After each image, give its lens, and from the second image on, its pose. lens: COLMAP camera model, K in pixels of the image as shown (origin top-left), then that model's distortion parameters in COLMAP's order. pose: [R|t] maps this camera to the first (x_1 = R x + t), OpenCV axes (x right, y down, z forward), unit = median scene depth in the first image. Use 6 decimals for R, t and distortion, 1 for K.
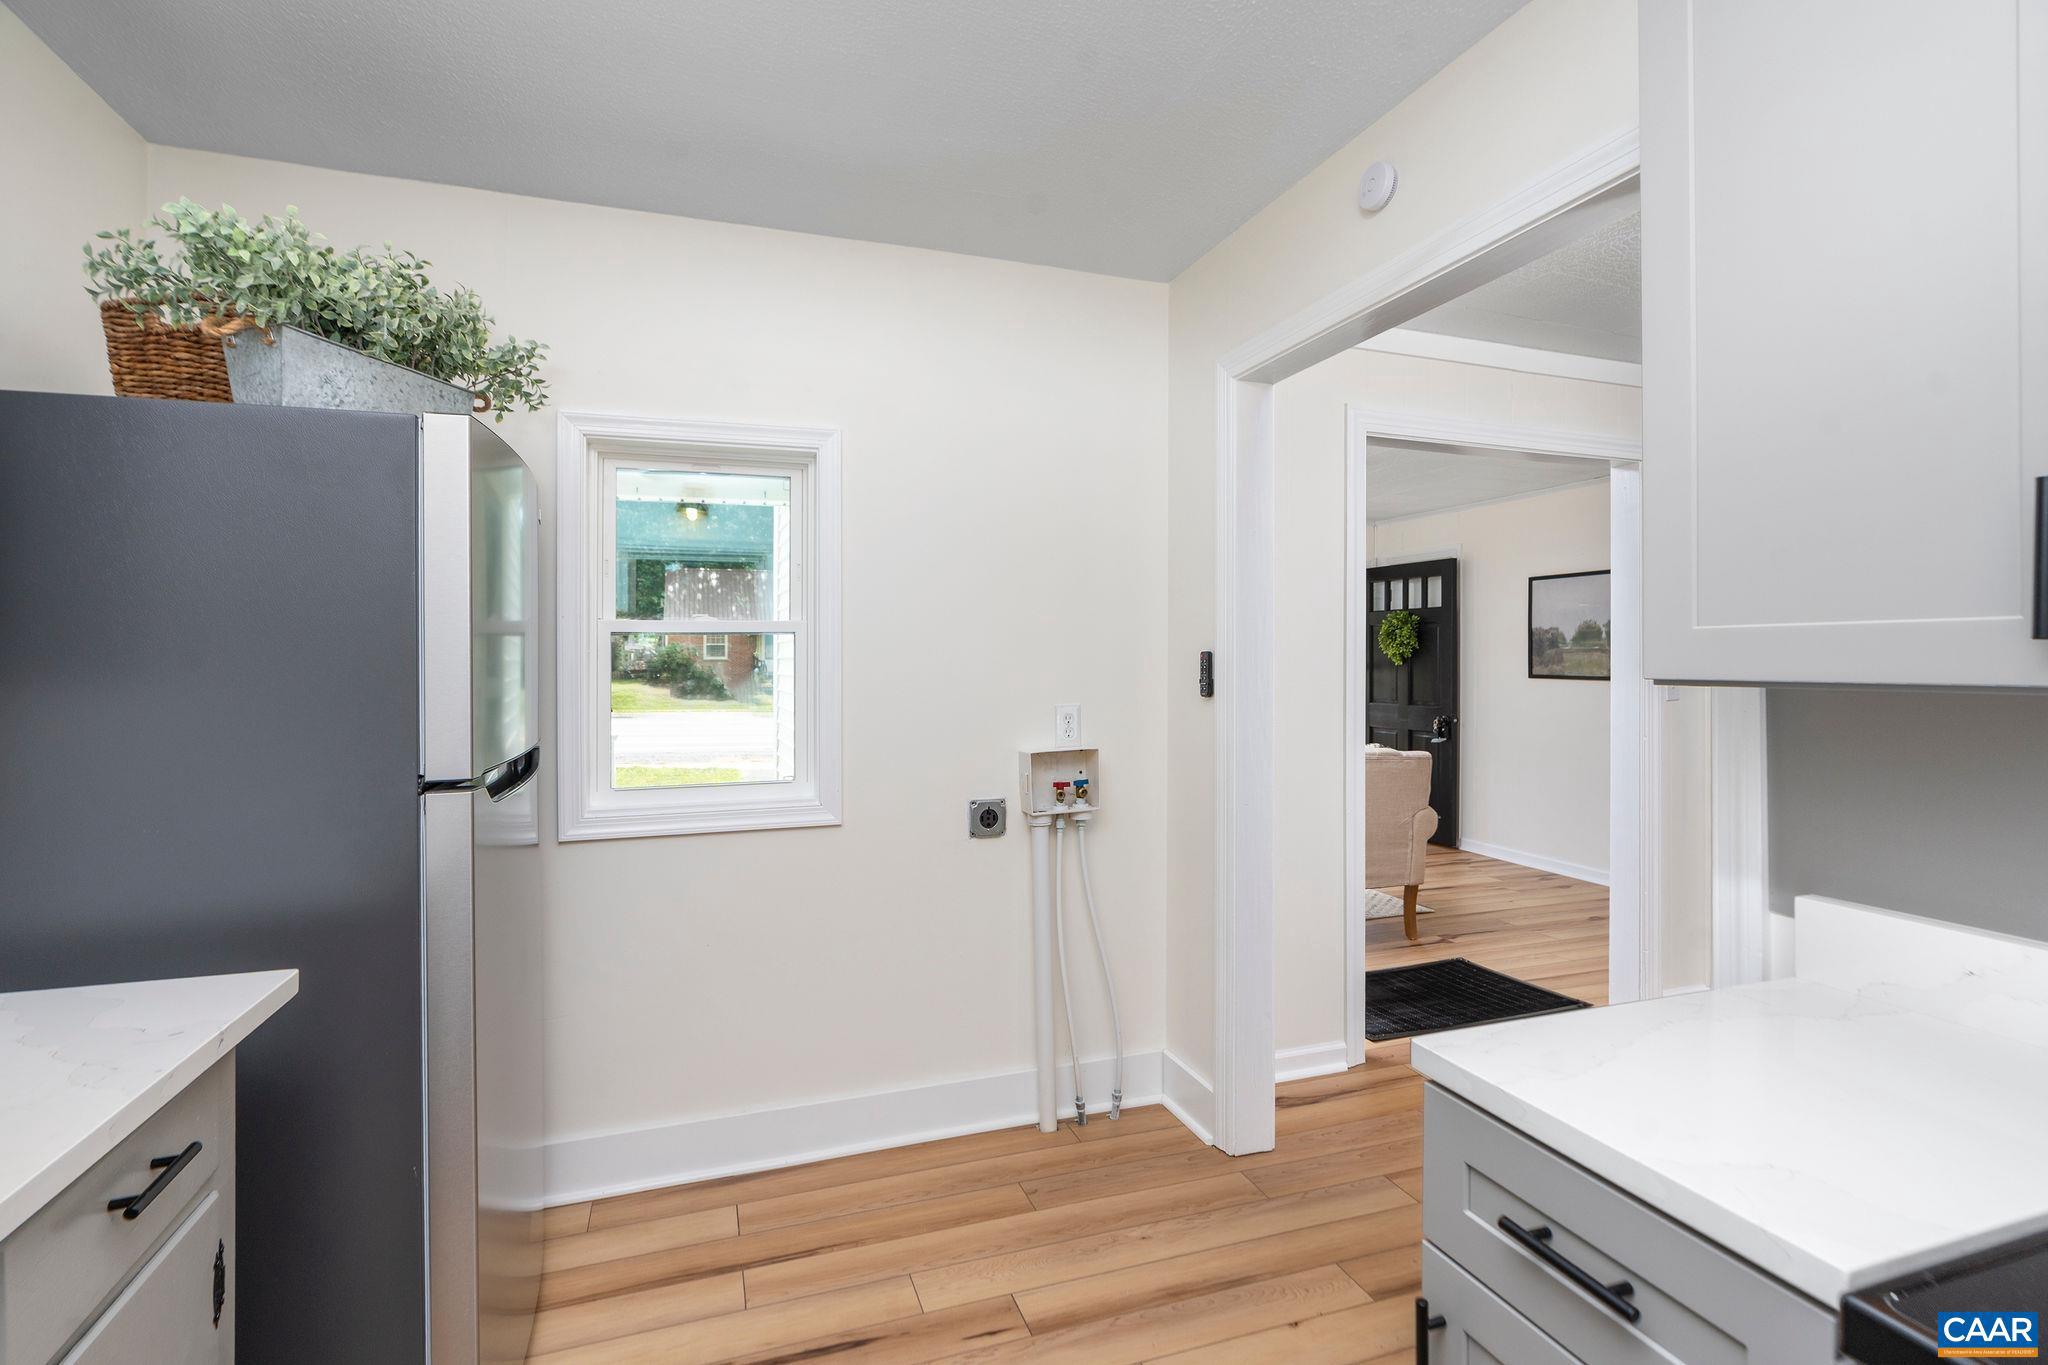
lens RADIAL K [[949.7, 0, 1021.1], [0, 949.7, 666.0], [0, 0, 1]] dist [-0.004657, 0.001817]
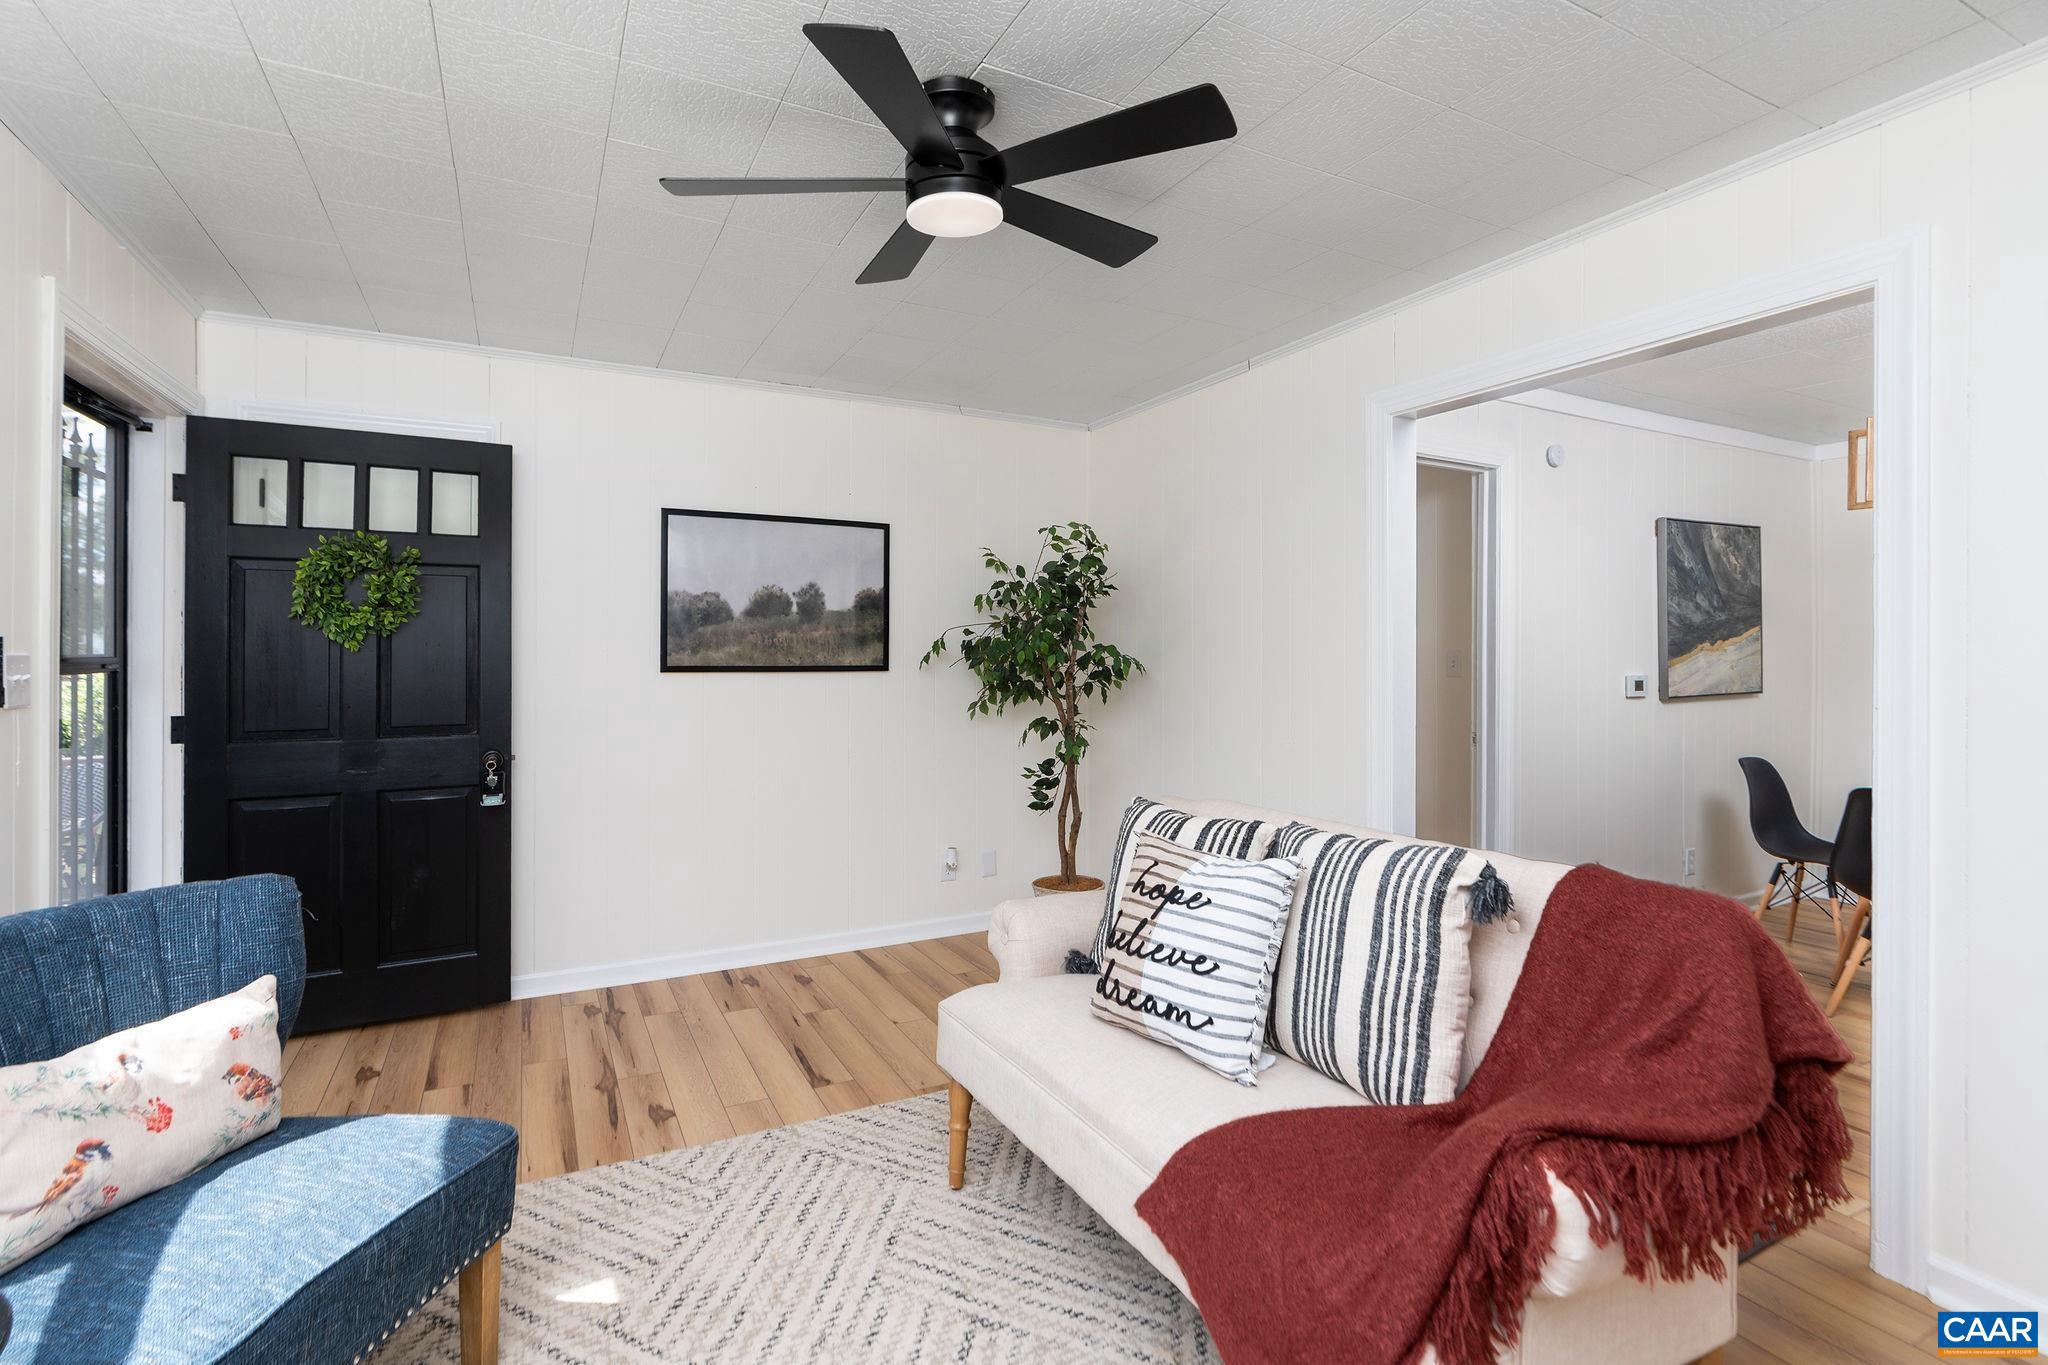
lens RADIAL K [[949.7, 0, 1022.9], [0, 949.7, 669.3], [0, 0, 1]] dist [-0.004657, 0.001817]
pose [[-0.147680, -0.003771, 0.989028, -0.107017], [0.014278, 0.999880, 0.005944, 0.010499], [-0.988932, 0.014999, -0.147609, 0.859685]]
